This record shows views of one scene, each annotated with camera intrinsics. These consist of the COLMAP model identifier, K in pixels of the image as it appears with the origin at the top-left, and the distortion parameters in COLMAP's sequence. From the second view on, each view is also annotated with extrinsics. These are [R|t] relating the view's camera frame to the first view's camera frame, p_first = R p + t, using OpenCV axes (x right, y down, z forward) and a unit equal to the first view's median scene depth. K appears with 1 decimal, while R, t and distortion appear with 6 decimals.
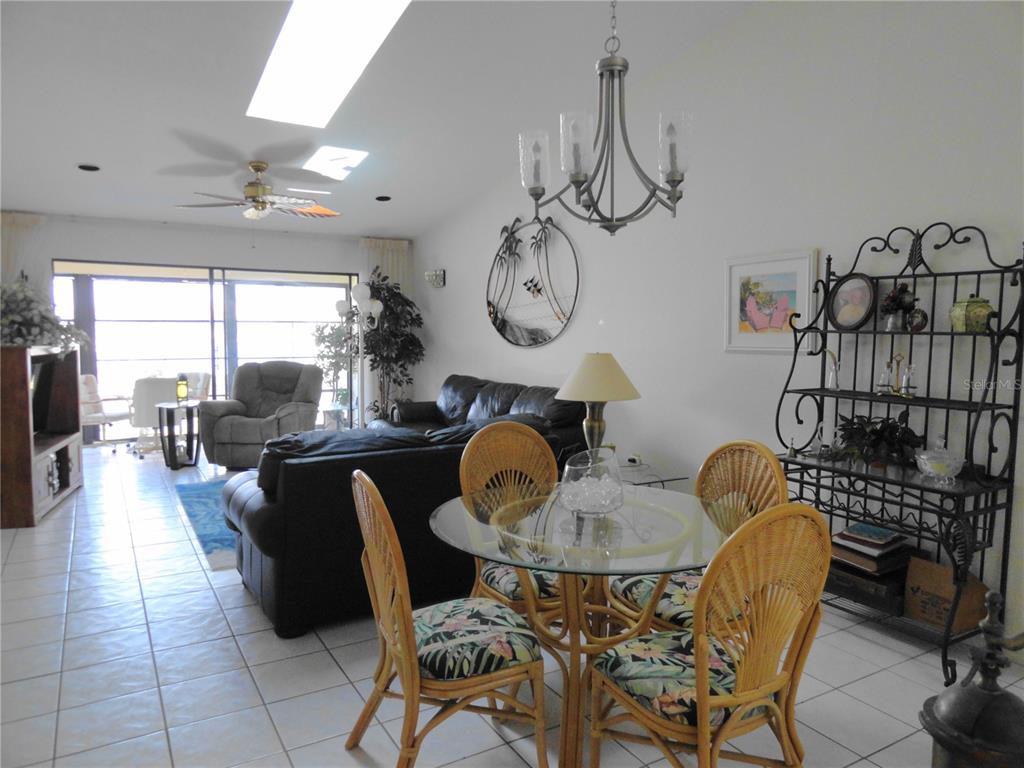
lens RADIAL K [[699.2, 0, 515.3], [0, 699.2, 385.6], [0, 0, 1]] dist [-0.007701, -0.000537]
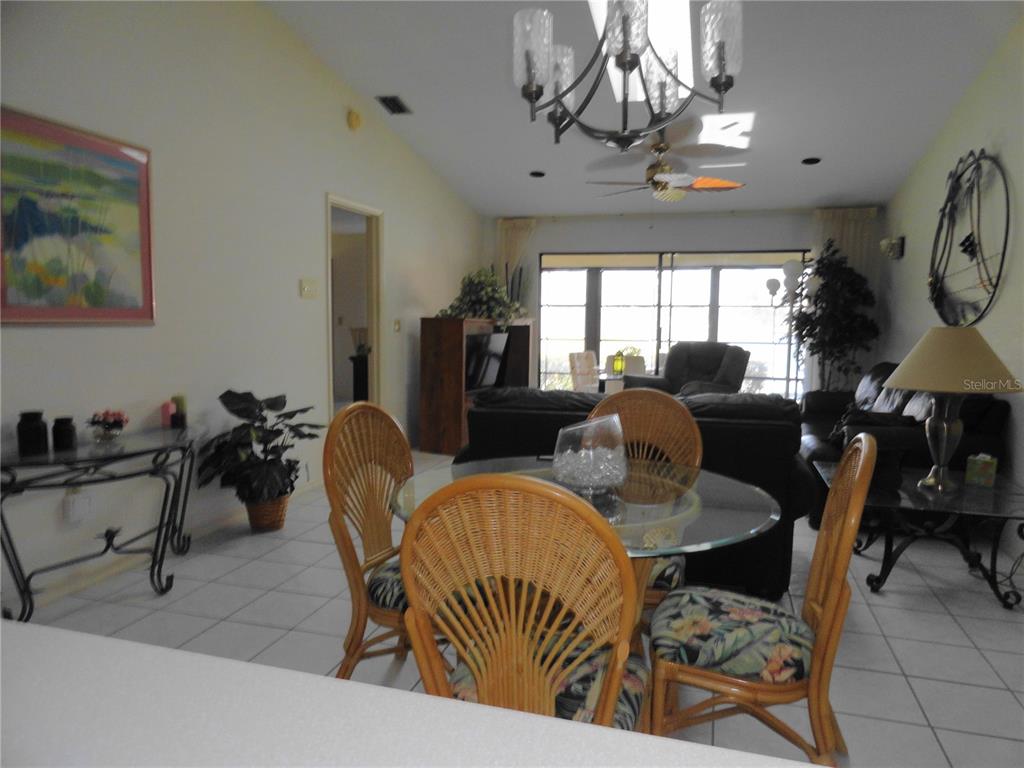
lens RADIAL K [[699.2, 0, 515.3], [0, 699.2, 385.6], [0, 0, 1]] dist [-0.007701, -0.000537]
pose [[0.677423, 0.069944, -0.732261, 0.218764], [-0.065826, 0.997239, 0.034359, 0.012132], [0.732643, 0.024926, 0.680157, 0.120243]]
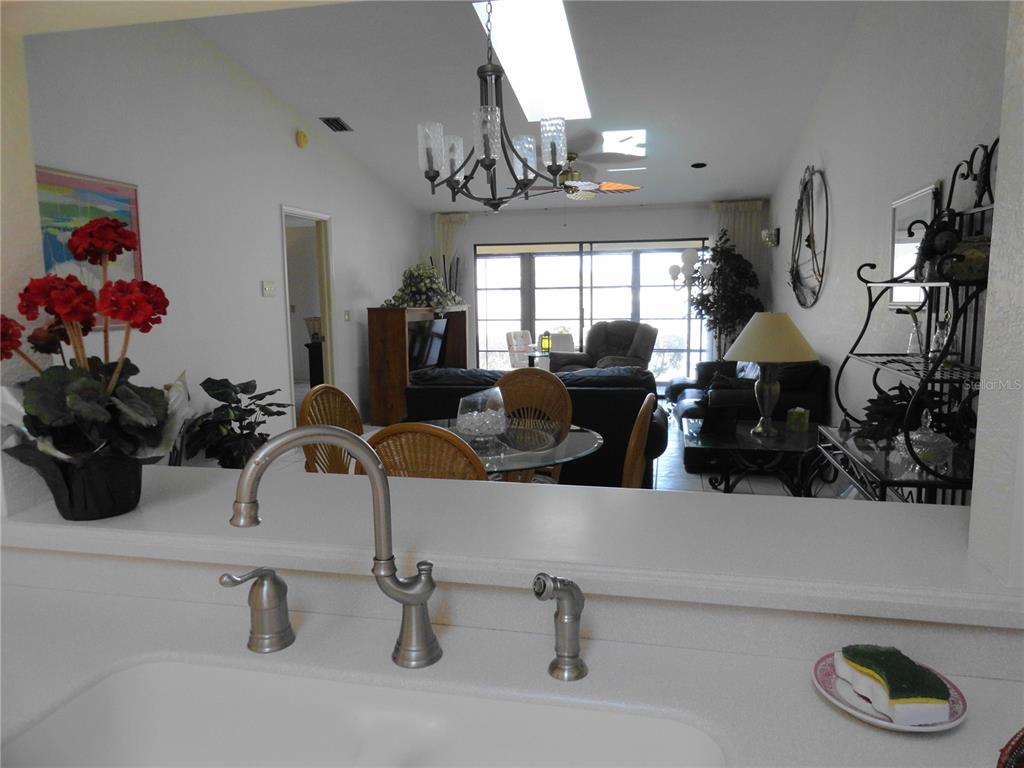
lens RADIAL K [[699.2, 0, 515.3], [0, 699.2, 385.6], [0, 0, 1]] dist [-0.007701, -0.000537]
pose [[0.726287, 0.071263, -0.683688, 0.336932], [-0.035873, 0.997186, 0.065832, 0.001874], [0.686455, -0.023286, 0.726799, 0.042383]]
